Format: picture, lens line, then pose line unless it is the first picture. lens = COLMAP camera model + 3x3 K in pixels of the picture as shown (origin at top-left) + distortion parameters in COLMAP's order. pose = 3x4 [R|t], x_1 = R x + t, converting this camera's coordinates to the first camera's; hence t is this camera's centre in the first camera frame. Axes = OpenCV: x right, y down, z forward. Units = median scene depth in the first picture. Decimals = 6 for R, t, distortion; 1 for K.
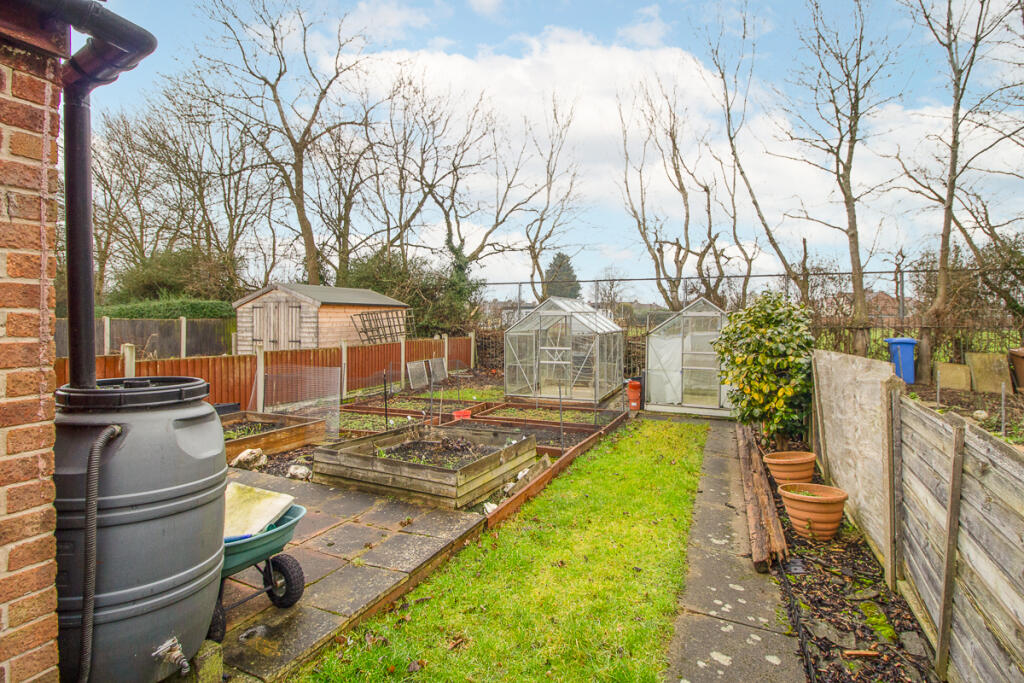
lens RADIAL K [[485.9, 0, 531.6], [0, 485.9, 320.2], [0, 0, 1]] dist [0.000574, -0.013459]
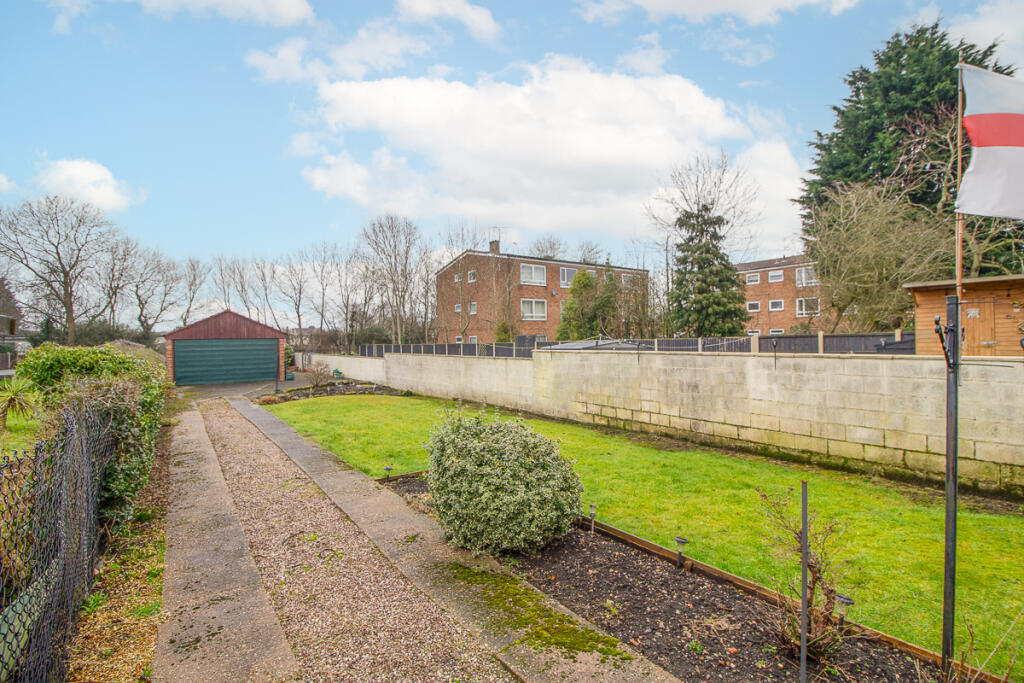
lens RADIAL K [[473.4, 0, 524.4], [0, 473.4, 342.1], [0, 0, 1]] dist [-0.000309, -0.011754]
pose [[0.521475, -0.009422, 0.853214, -1.377879], [0.019168, 0.999816, -0.000675, -0.009781], [-0.853051, 0.016707, 0.521560, -2.118274]]
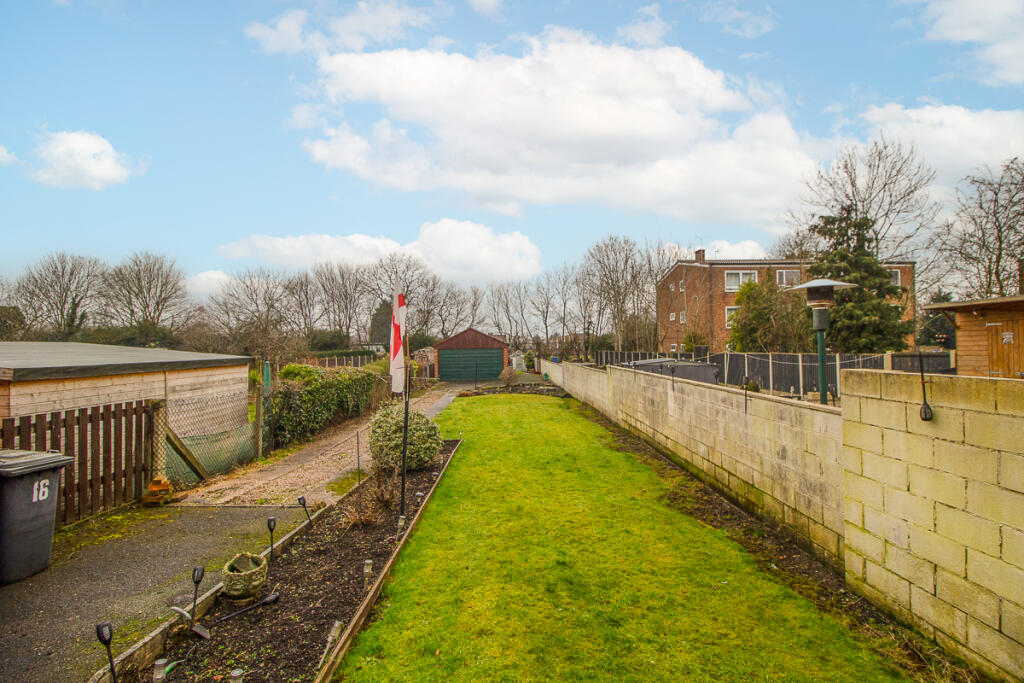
lens RADIAL K [[473.4, 0, 524.4], [0, 473.4, 342.1], [0, 0, 1]] dist [-0.000309, -0.011754]
pose [[0.906501, -0.005181, 0.422171, -1.235232], [0.013382, 0.999775, -0.016464, -0.032622], [-0.421991, 0.020574, 0.906366, -2.583880]]
